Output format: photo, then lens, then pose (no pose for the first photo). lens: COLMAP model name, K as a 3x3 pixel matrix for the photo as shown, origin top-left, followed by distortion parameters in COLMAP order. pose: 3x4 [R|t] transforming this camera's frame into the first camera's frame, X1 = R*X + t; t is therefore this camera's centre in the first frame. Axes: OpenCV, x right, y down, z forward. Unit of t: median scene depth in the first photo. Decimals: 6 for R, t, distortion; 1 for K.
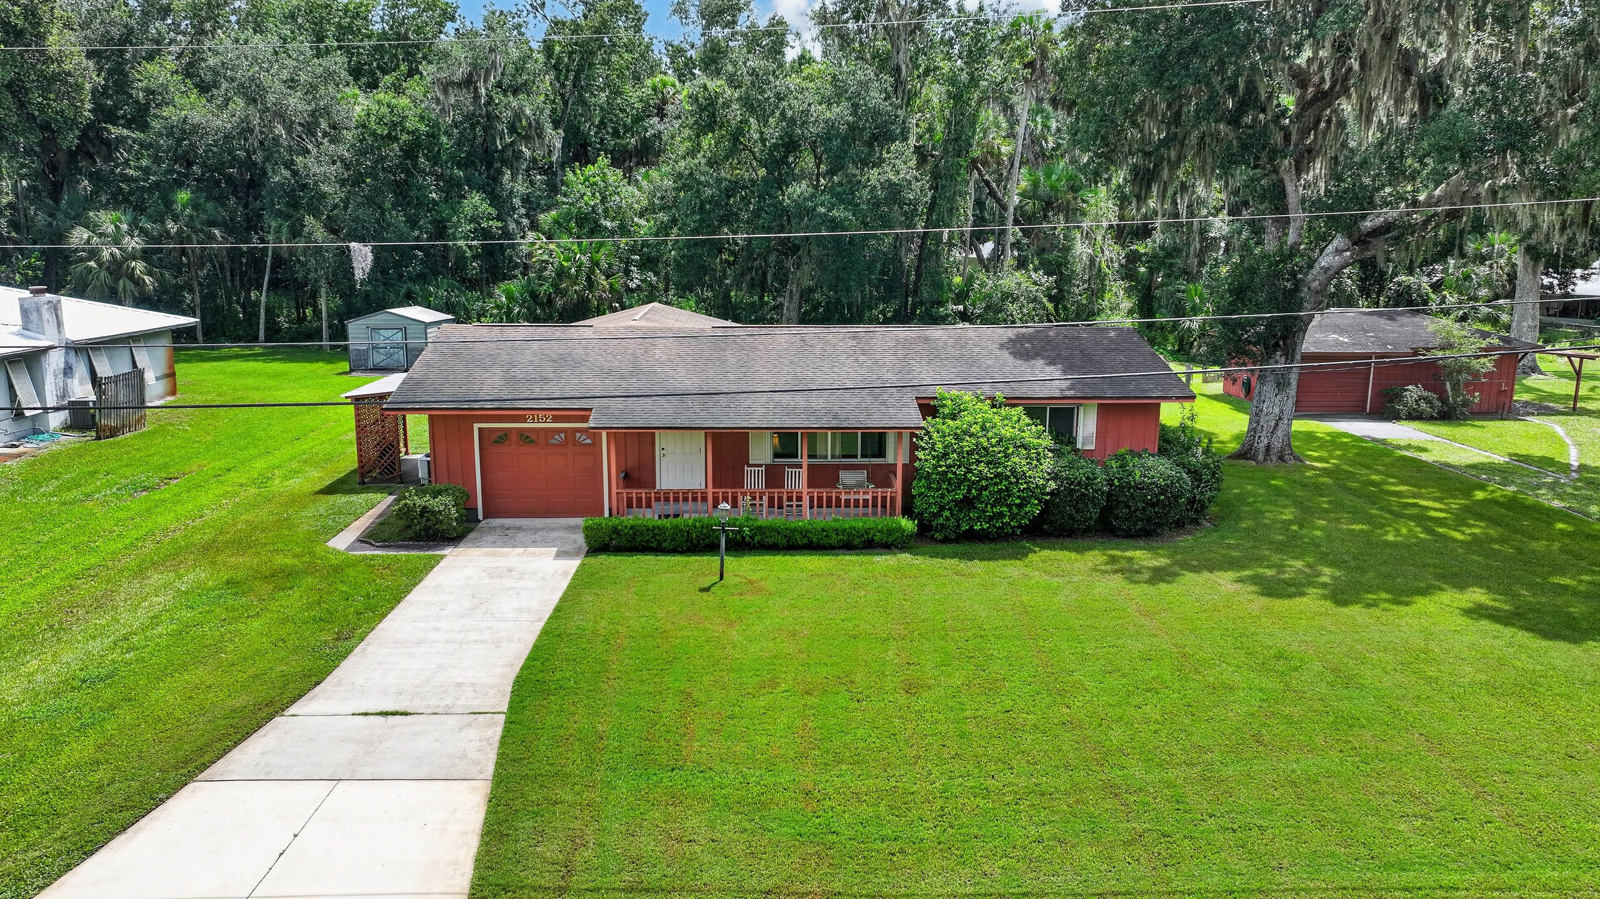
lens RADIAL K [[998.6, 0, 800.0], [0, 998.6, 449.5], [0, 0, 1]] dist [-0.001167, -0.000195]
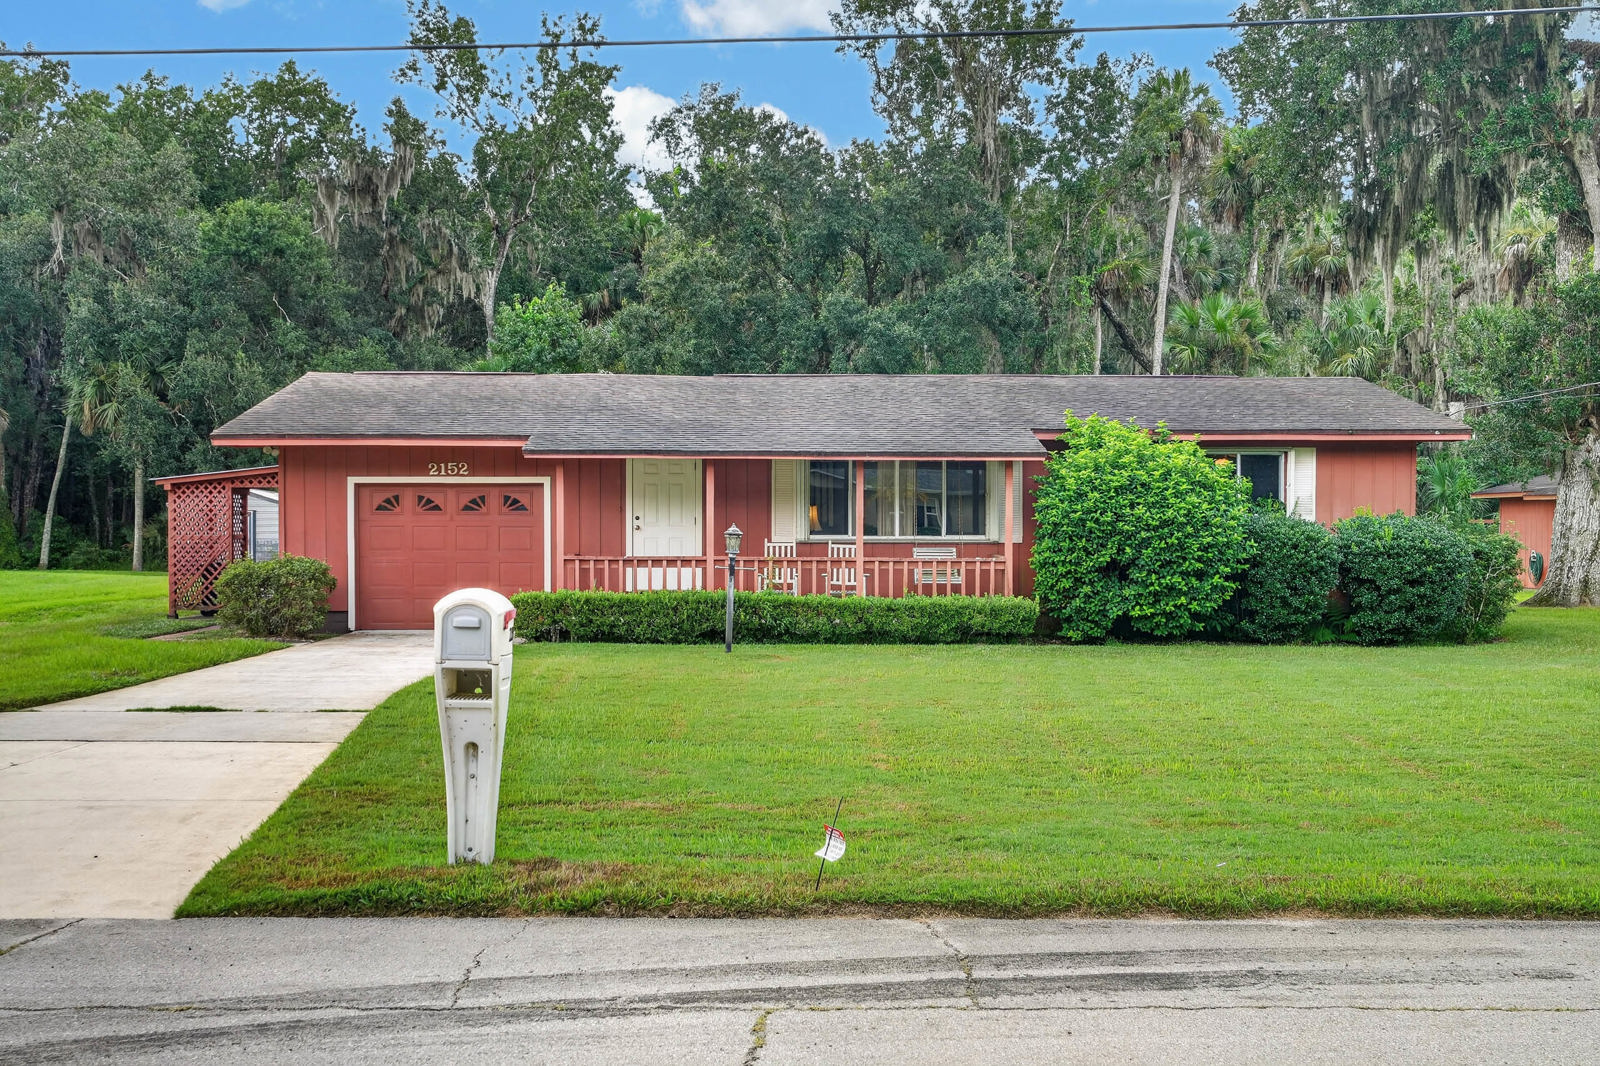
lens RADIAL K [[1509.8, 0, 800.0], [0, 1509.8, 533.0], [0, 0, 1]] dist [-0.004644, 0.002162]
pose [[0.999604, -0.002776, -0.028019, -0.005803], [-0.001412, 0.988935, -0.148344, 0.156329], [0.028121, 0.148325, 0.988539, 0.045239]]
